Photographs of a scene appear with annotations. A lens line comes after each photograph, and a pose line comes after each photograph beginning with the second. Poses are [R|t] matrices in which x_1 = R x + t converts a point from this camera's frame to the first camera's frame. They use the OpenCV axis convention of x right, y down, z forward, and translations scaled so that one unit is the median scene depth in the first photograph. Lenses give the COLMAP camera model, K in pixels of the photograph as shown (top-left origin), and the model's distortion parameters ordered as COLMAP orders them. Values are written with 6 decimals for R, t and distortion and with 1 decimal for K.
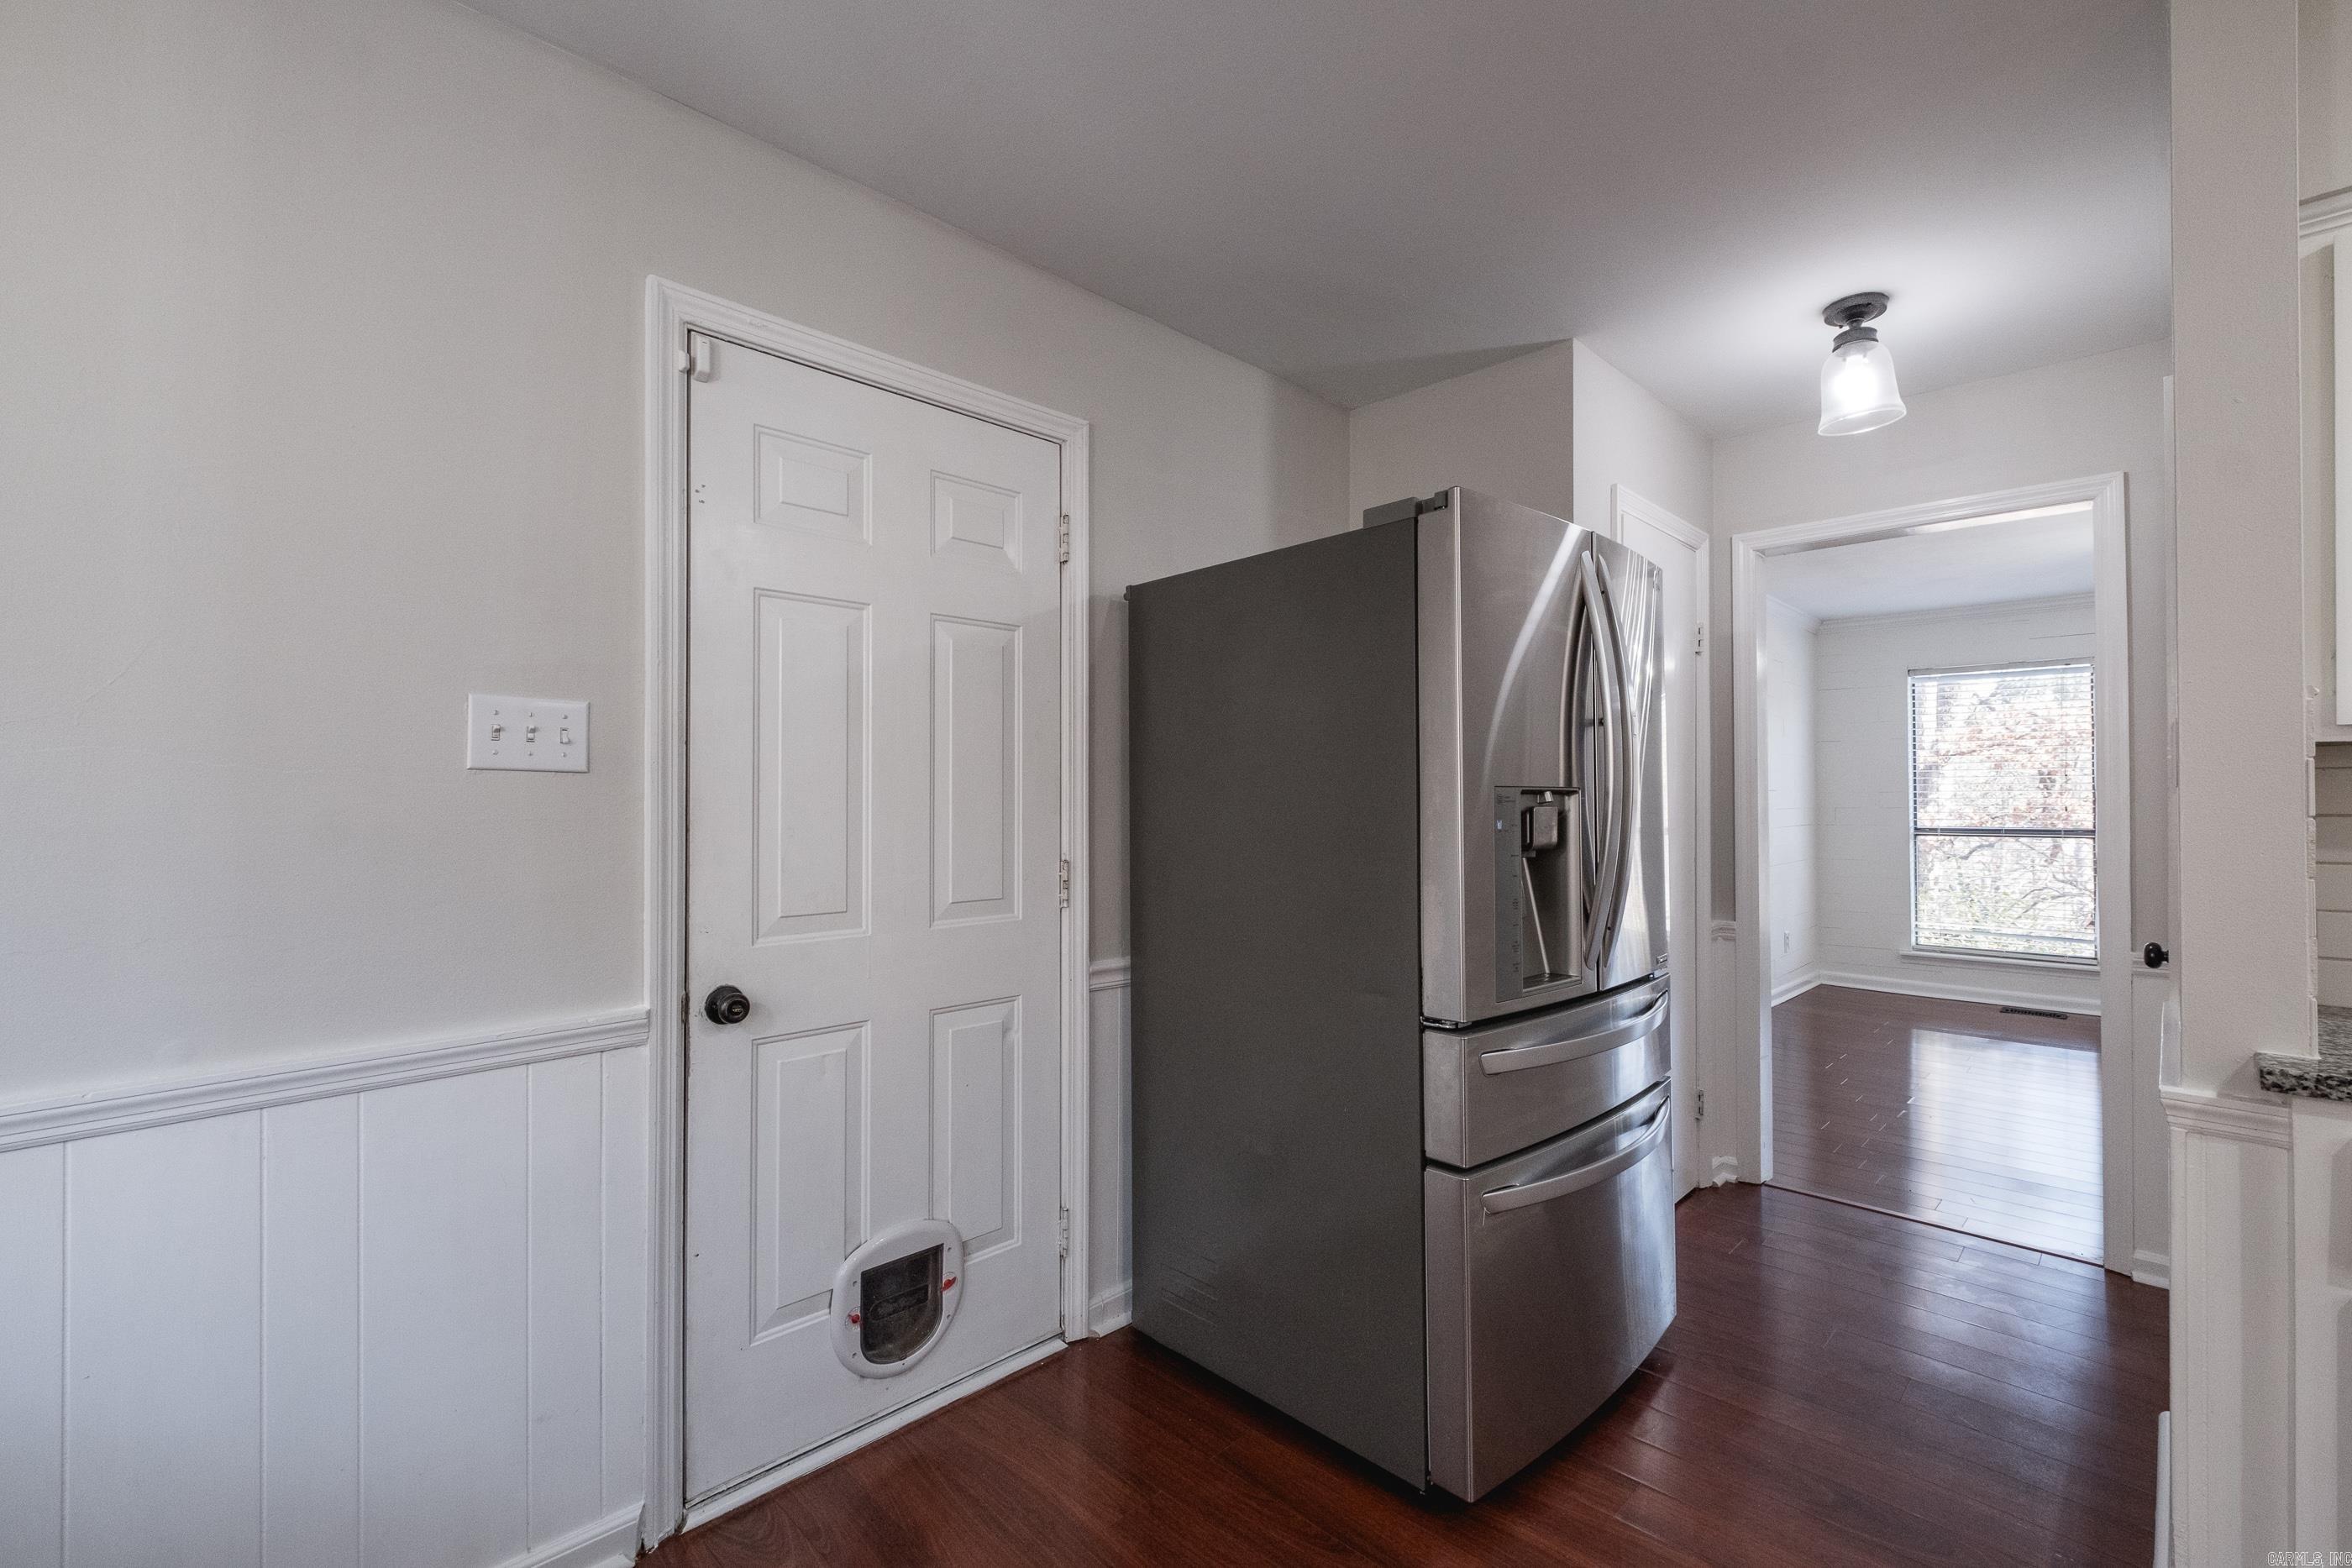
lens RADIAL K [[1012.3, 0, 1183.9], [0, 1012.3, 789.8], [0, 0, 1]] dist [0.008493, -0.003497]
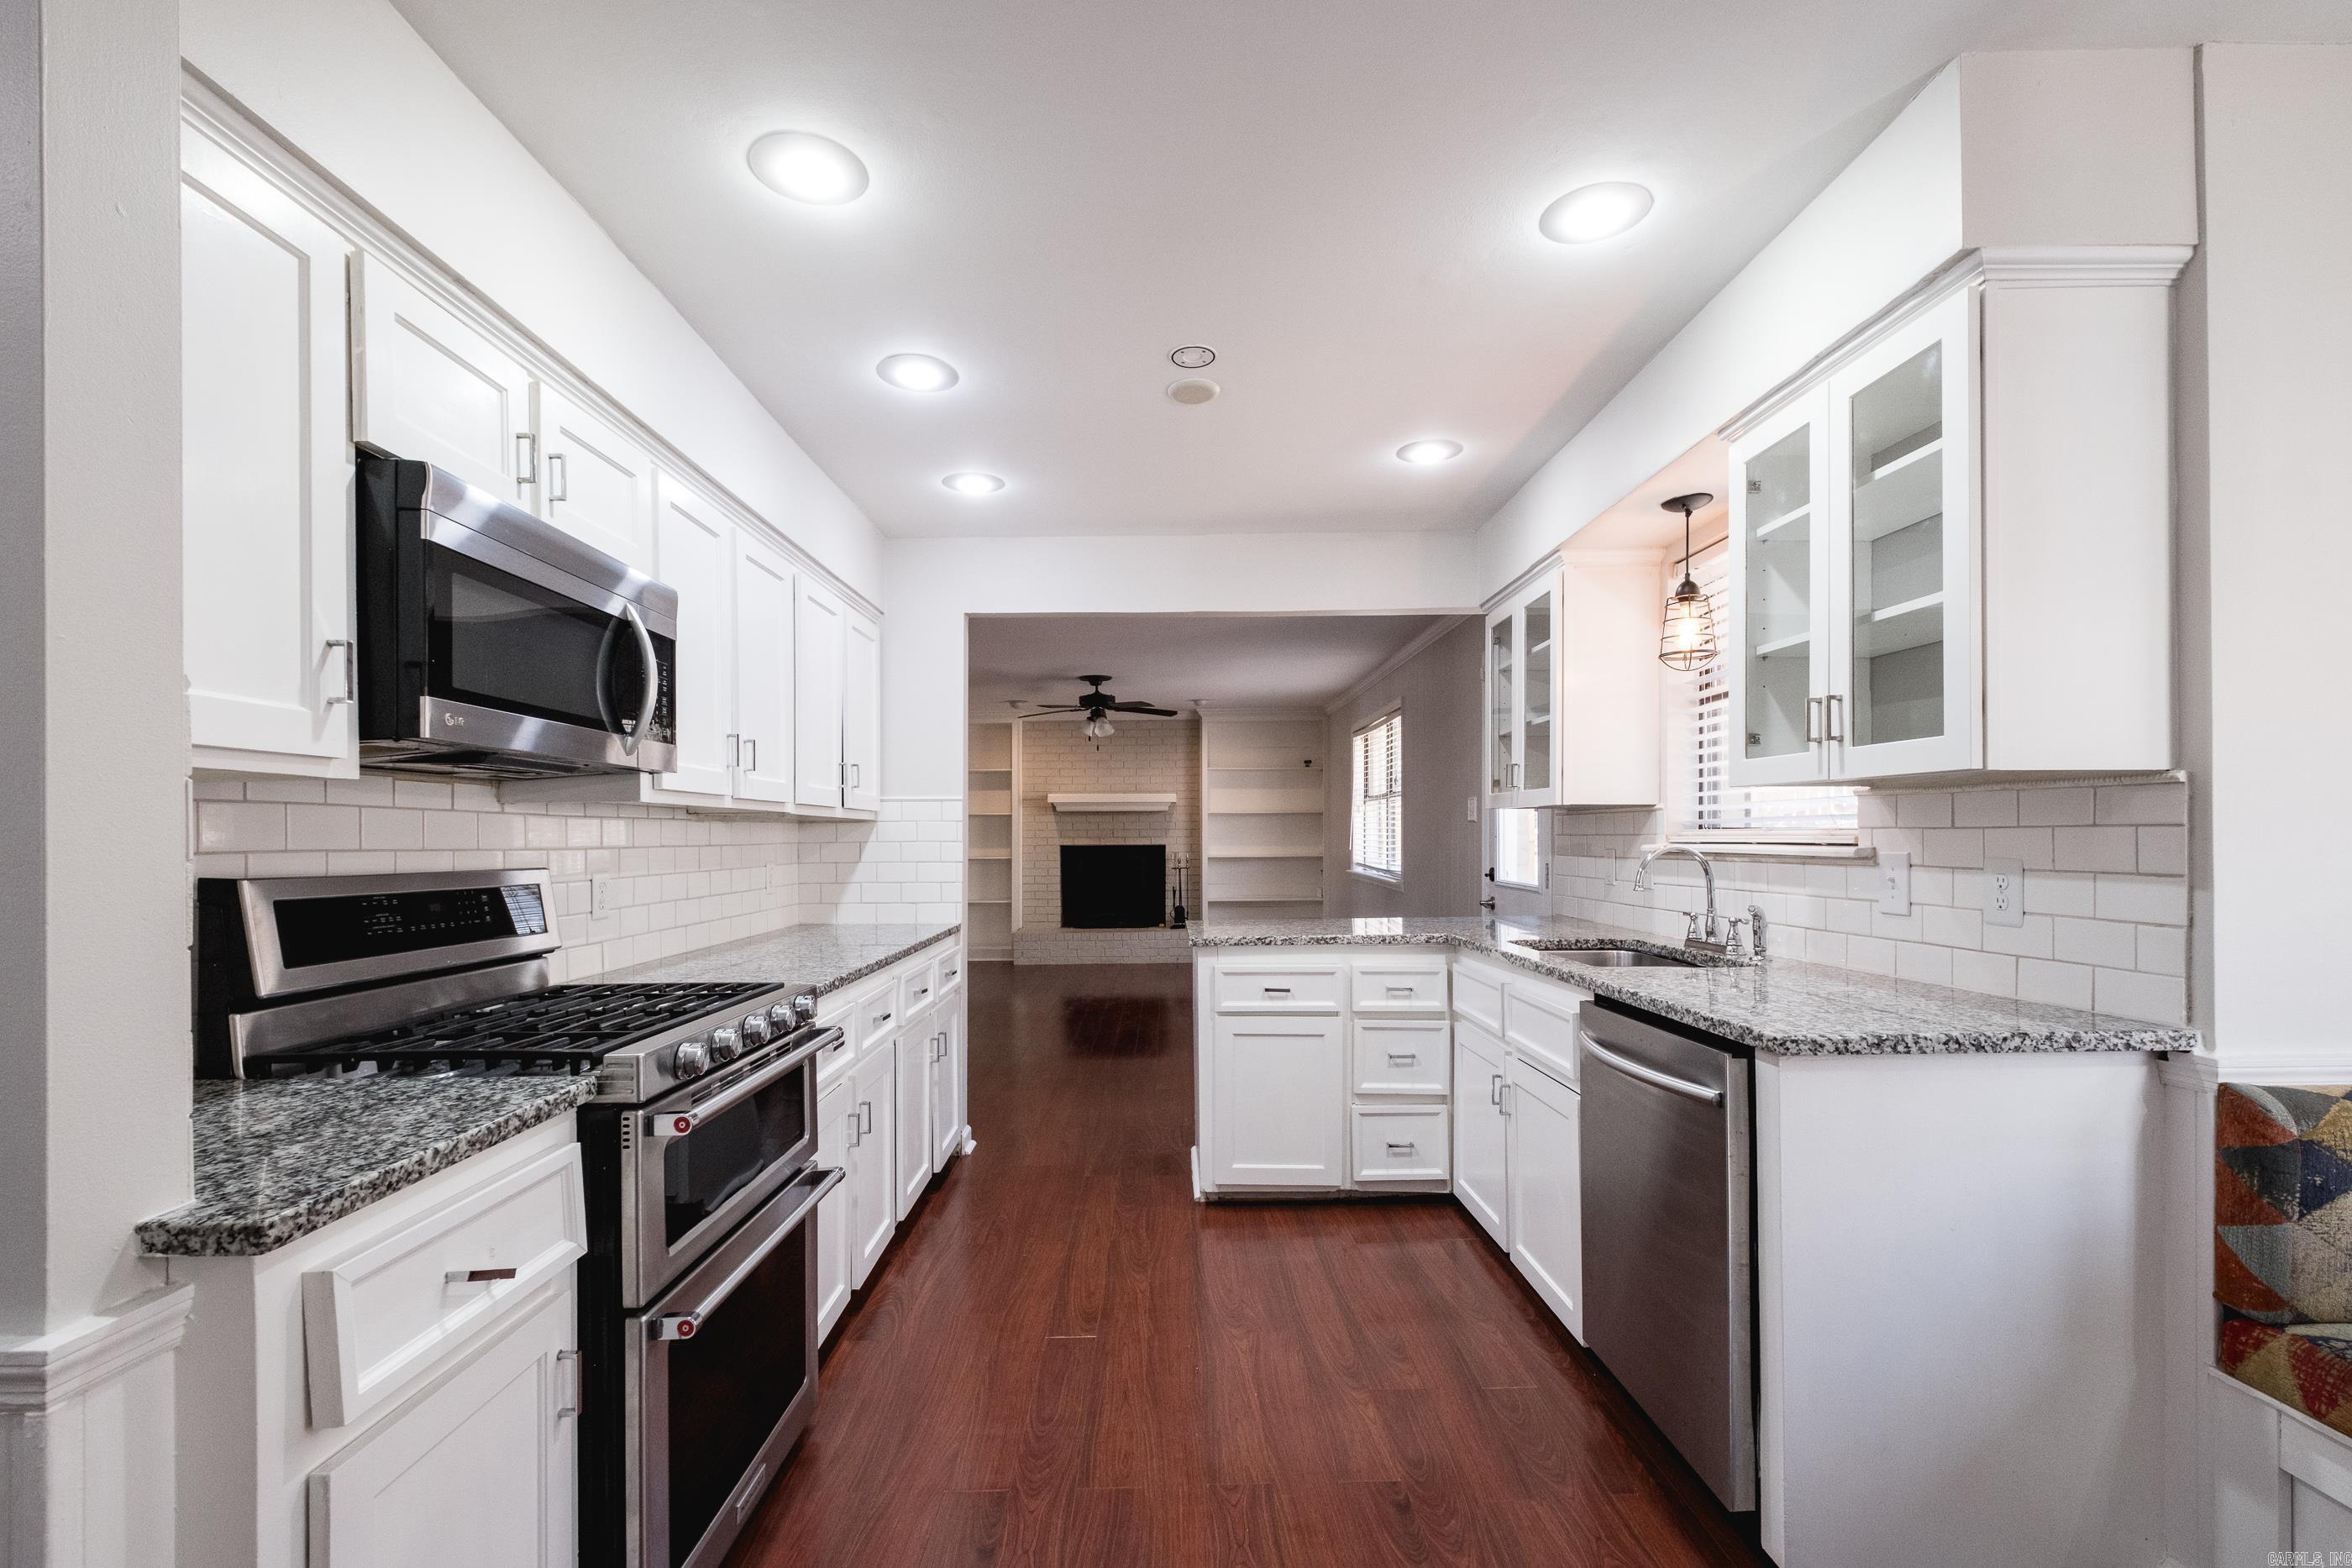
lens RADIAL K [[1042.5, 0, 1209.2], [0, 1042.5, 830.4], [0, 0, 1]] dist [0.005322, 0.000641]
pose [[-0.731902, 0.003204, 0.681403, 0.051416], [-0.001845, 0.999976, -0.006683, 0.003831], [-0.681408, -0.006149, -0.731878, 0.626028]]
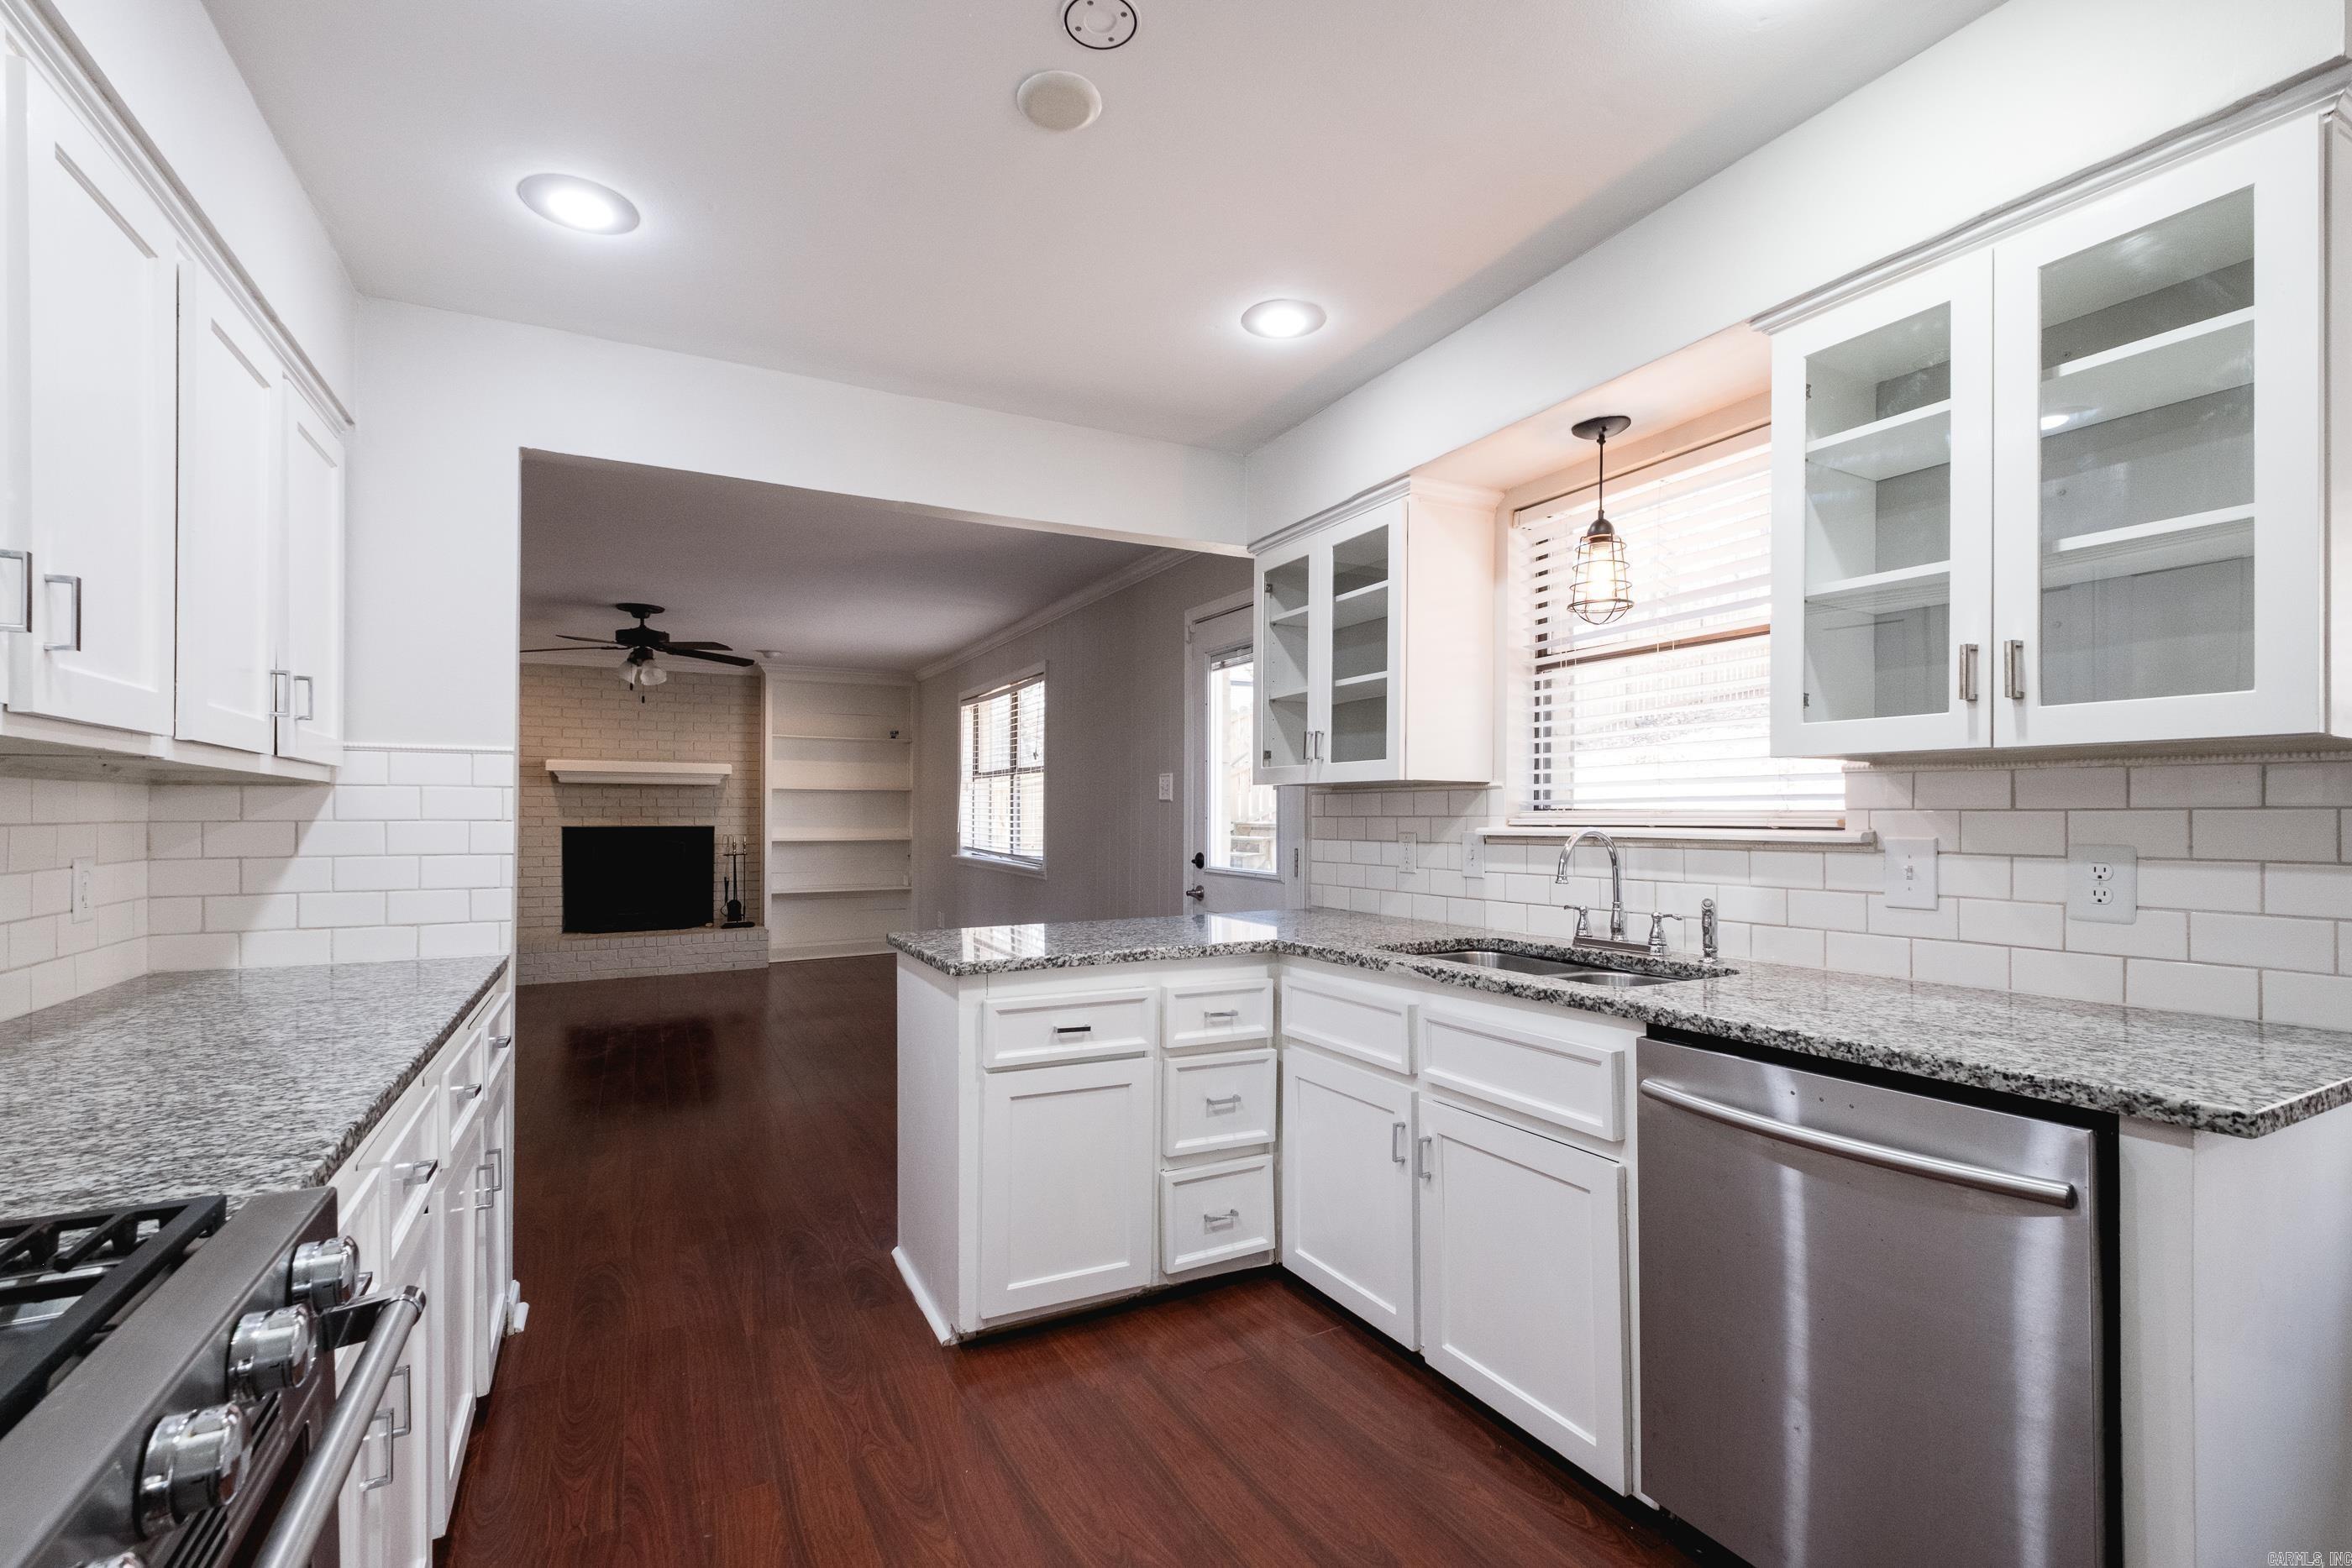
lens RADIAL K [[1012.3, 0, 1208.4], [0, 1012.3, 813.6], [0, 0, 1]] dist [0.008493, -0.003497]
pose [[-0.961251, -0.004668, 0.275634, 0.589856], [-0.007217, 0.999940, -0.008237, 0.008158], [-0.275579, -0.009907, -0.961227, 0.425480]]
